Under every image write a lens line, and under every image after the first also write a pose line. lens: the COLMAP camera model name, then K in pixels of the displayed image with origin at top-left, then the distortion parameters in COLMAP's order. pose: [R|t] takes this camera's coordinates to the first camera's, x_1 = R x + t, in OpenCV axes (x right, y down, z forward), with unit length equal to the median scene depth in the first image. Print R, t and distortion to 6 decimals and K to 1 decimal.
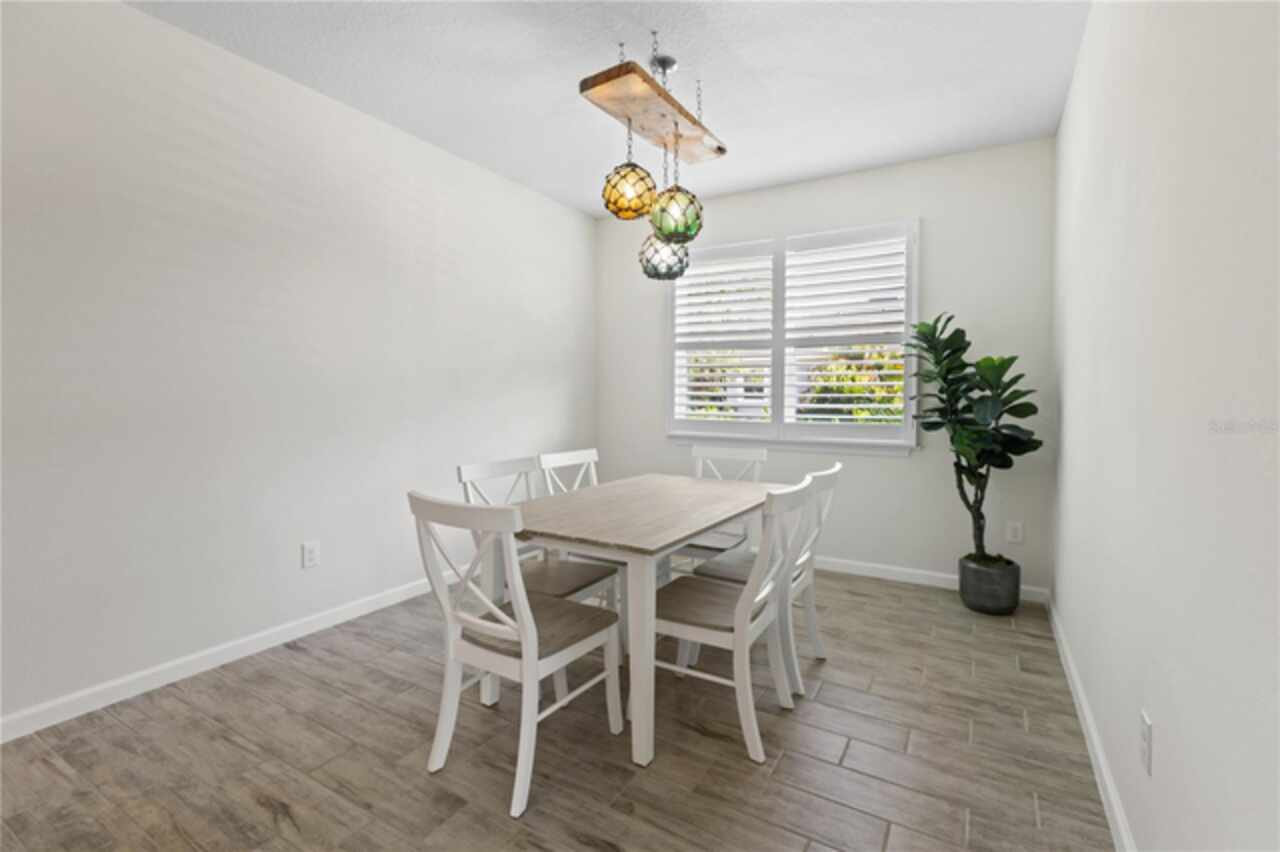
lens RADIAL K [[573.3, 0, 643.1], [0, 573.3, 408.5], [0, 0, 1]] dist [-0.000852, -0.000671]
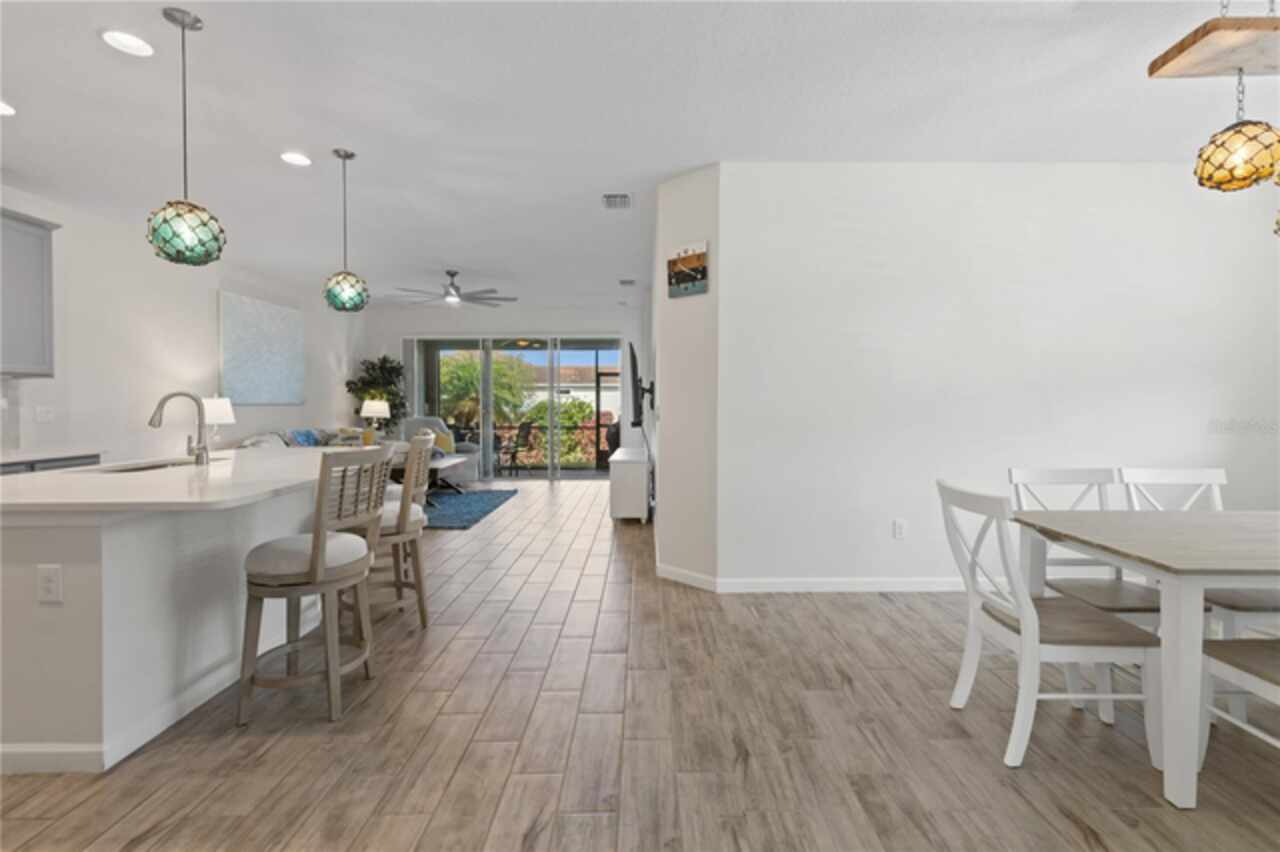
lens RADIAL K [[578.2, 0, 642.8], [0, 578.2, 387.5], [0, 0, 1]] dist [0.000860, 0.000052]
pose [[0.500388, -0.029060, -0.865313, 0.361521], [-0.012781, 0.999080, -0.040943, -0.000594], [0.865707, 0.031548, 0.499556, -0.209682]]
